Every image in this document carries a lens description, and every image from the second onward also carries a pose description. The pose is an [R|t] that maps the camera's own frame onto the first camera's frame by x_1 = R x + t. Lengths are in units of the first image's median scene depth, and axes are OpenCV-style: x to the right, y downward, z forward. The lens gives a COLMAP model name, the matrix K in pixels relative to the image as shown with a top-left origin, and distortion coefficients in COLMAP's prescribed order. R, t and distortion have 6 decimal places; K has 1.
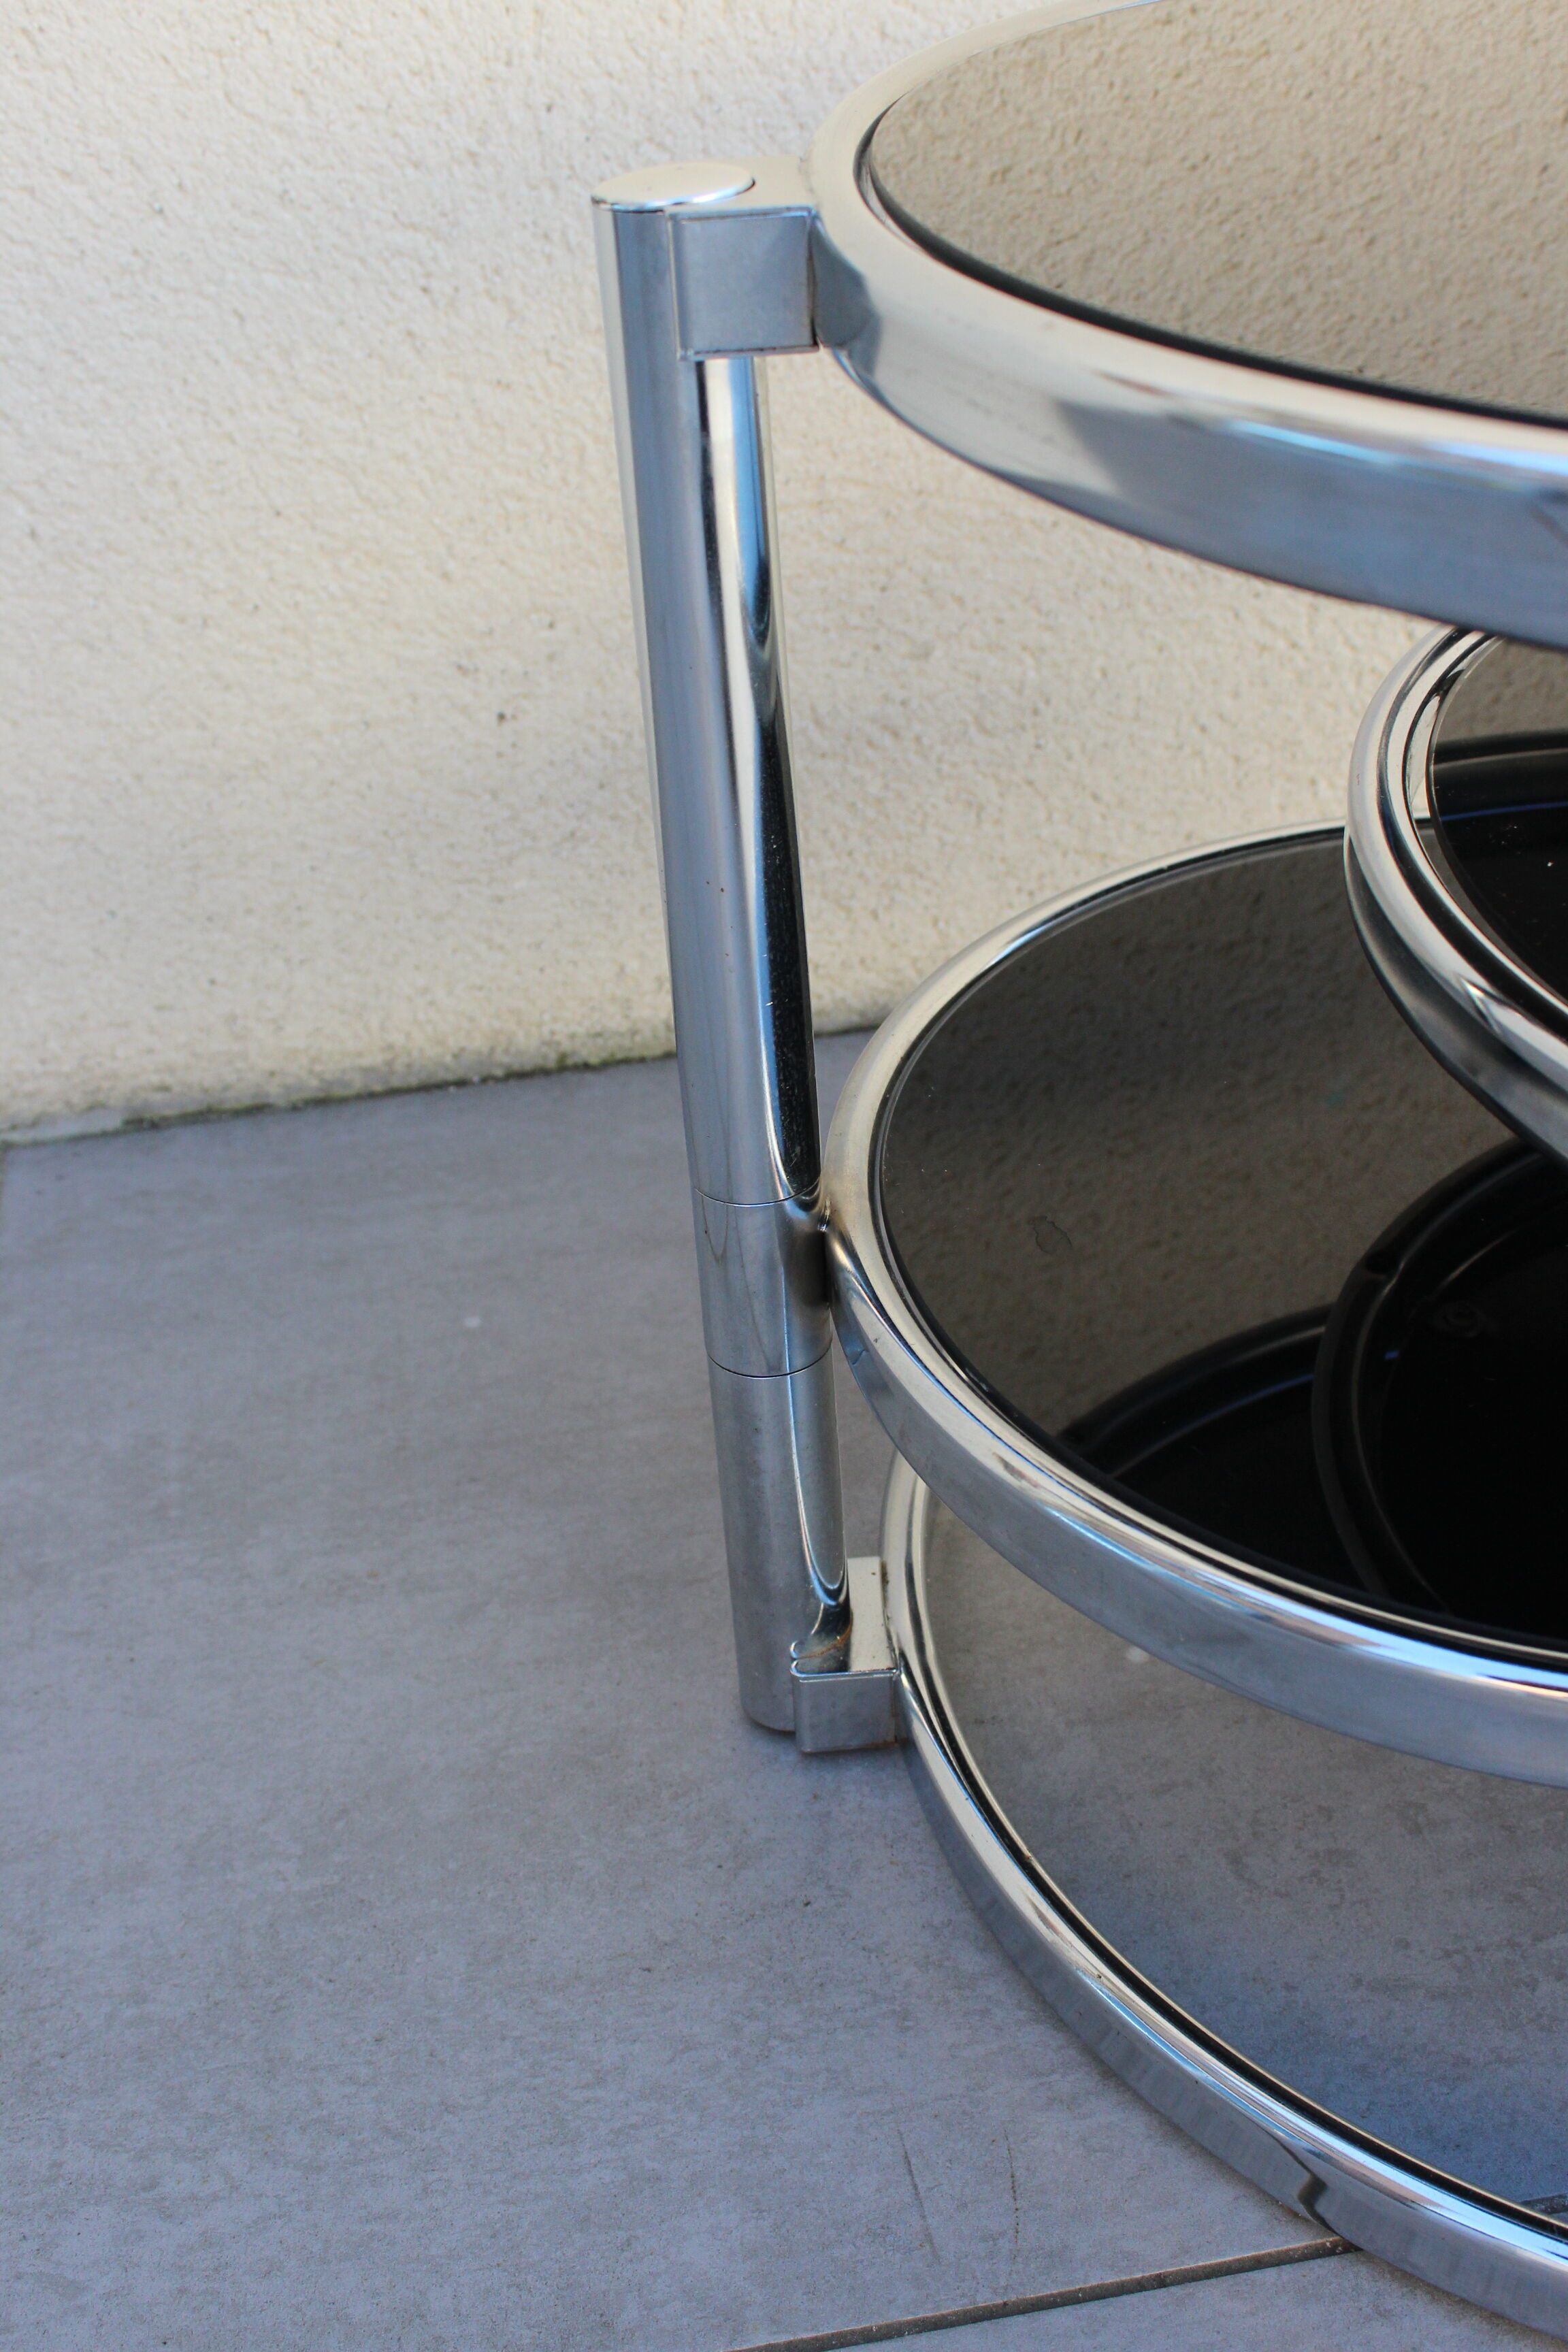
lens RADIAL K [[2603.8, 0, 788.0], [0, 2603.8, 1186.1], [0, 0, 1]] dist [-0.120582, 0.158137]
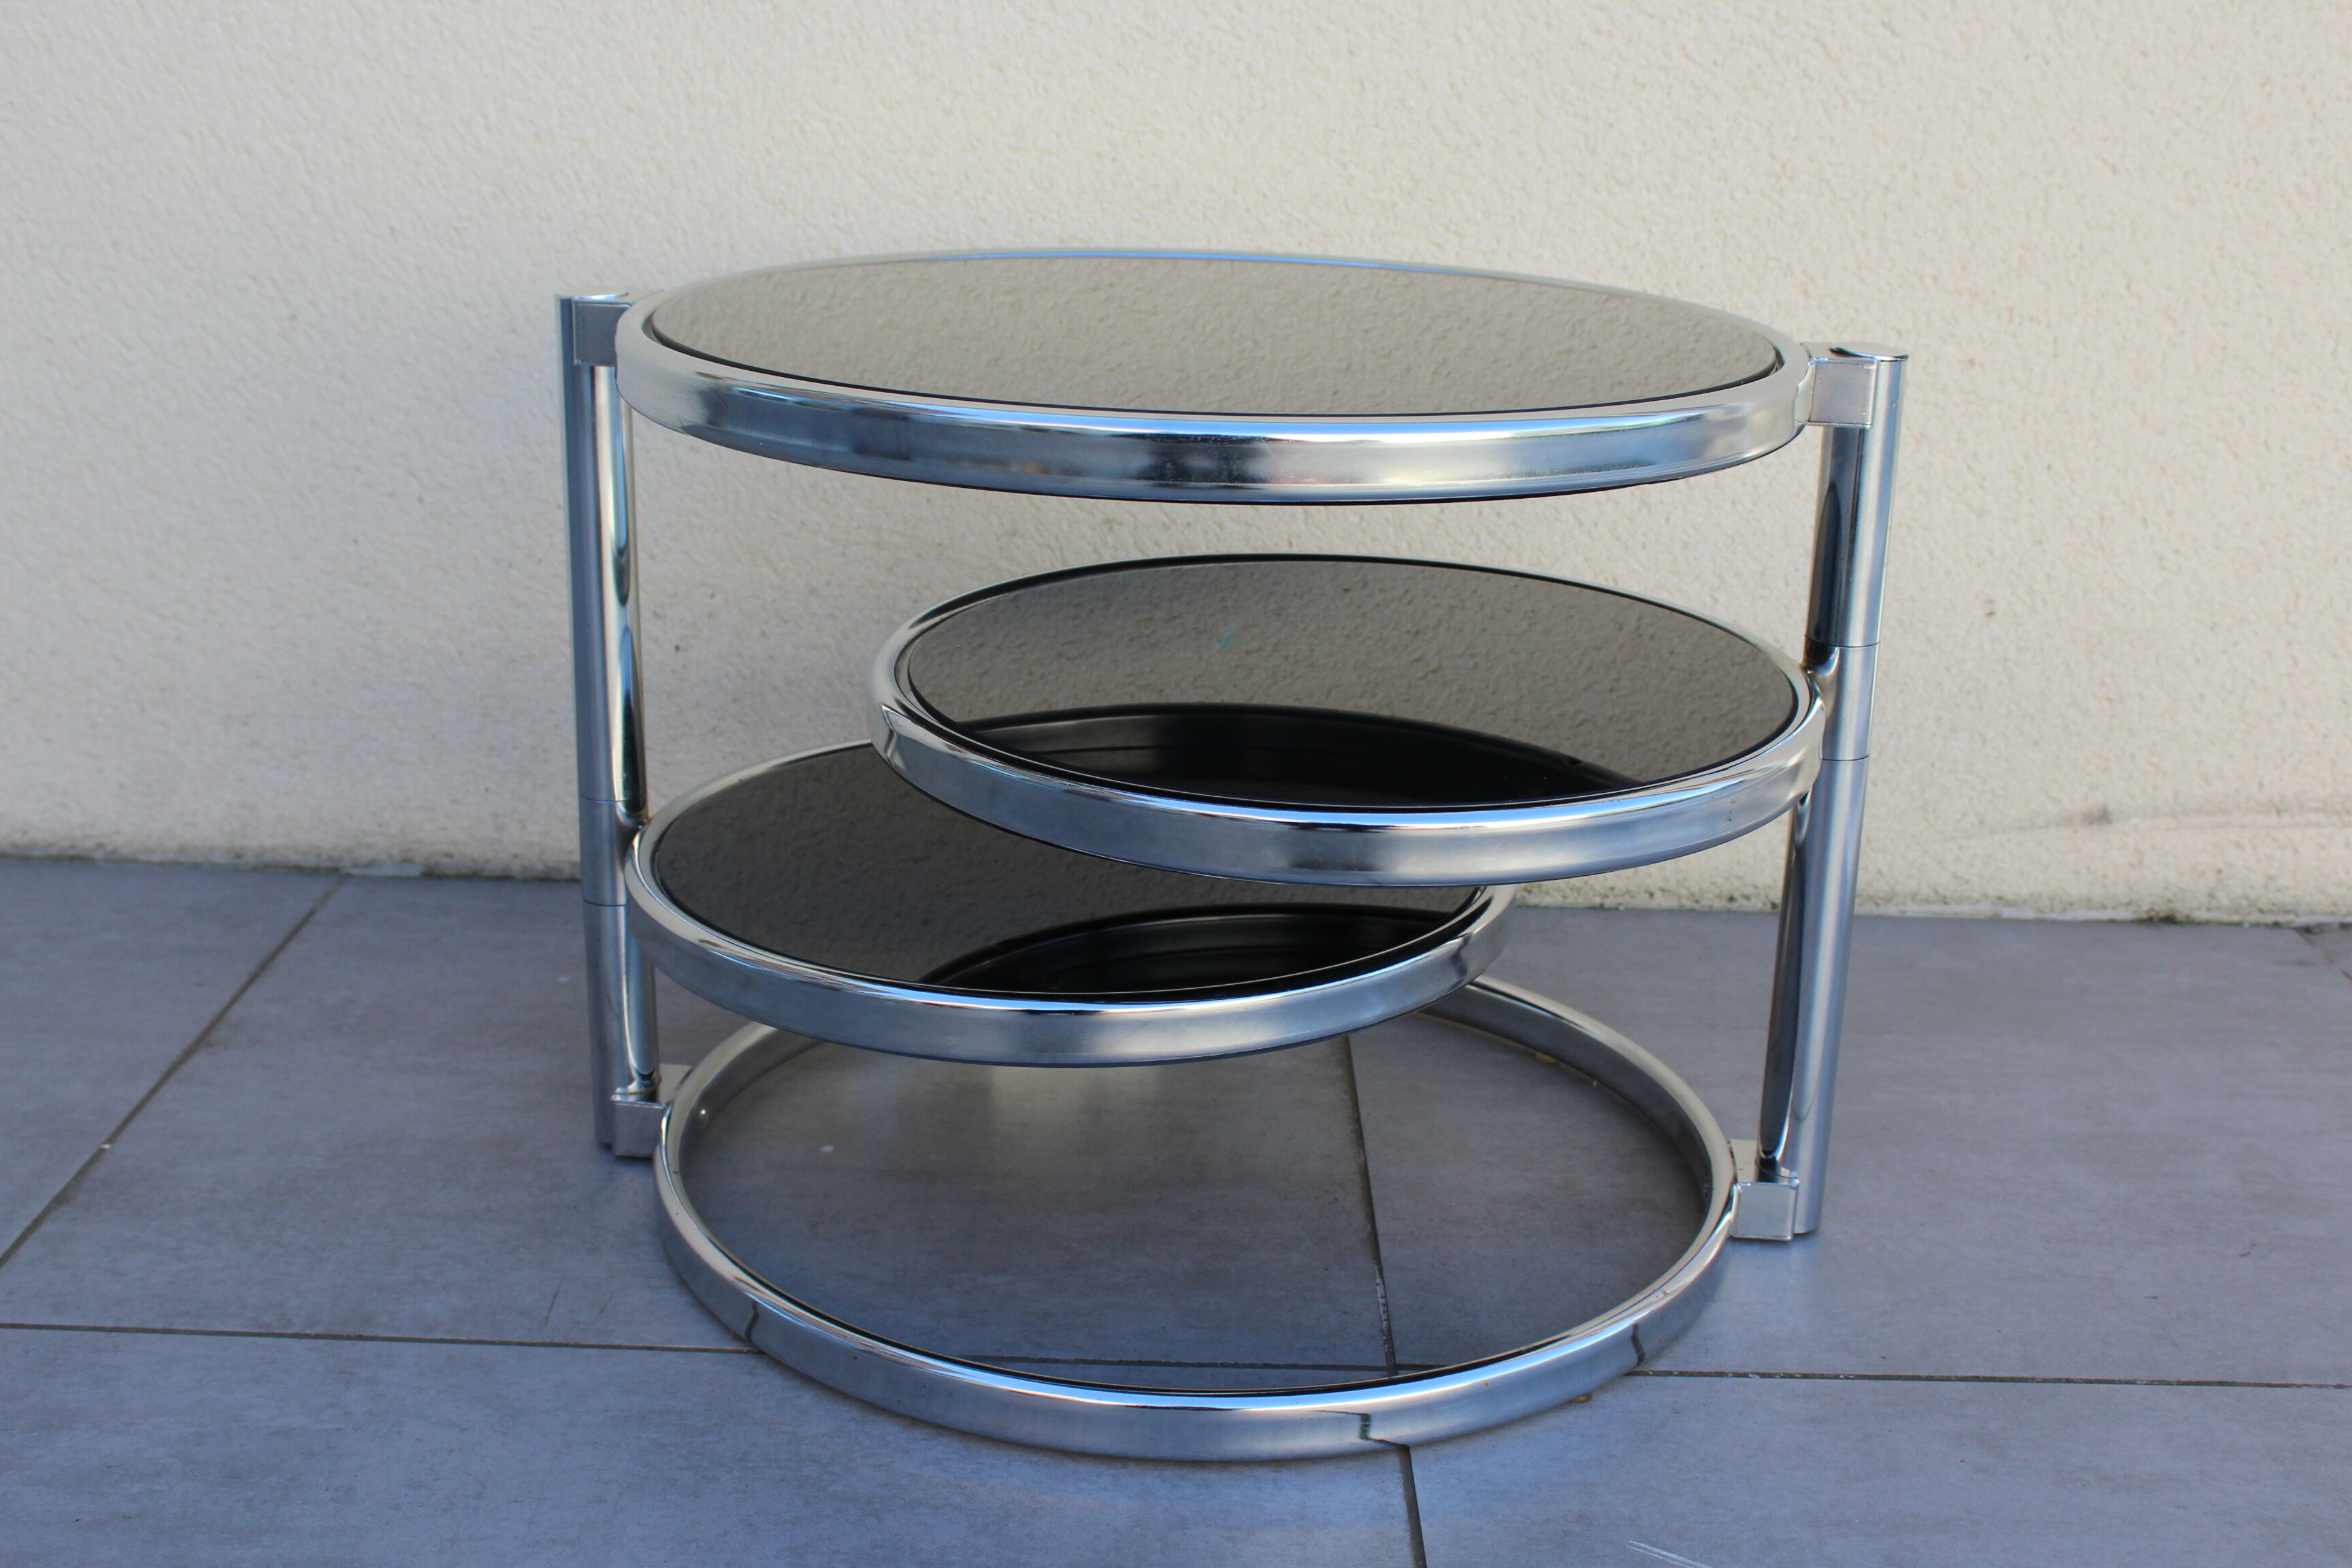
lens RADIAL K [[2640.8, 0, 1172.0], [0, 2640.8, 782.0], [0, 0, 1]] dist [-0.132547, 0.228227]
pose [[0.981998, 0.127085, -0.139747, 0.481292], [-0.159960, 0.952970, -0.257412, 0.304559], [0.100462, 0.275133, 0.956143, -0.590969]]
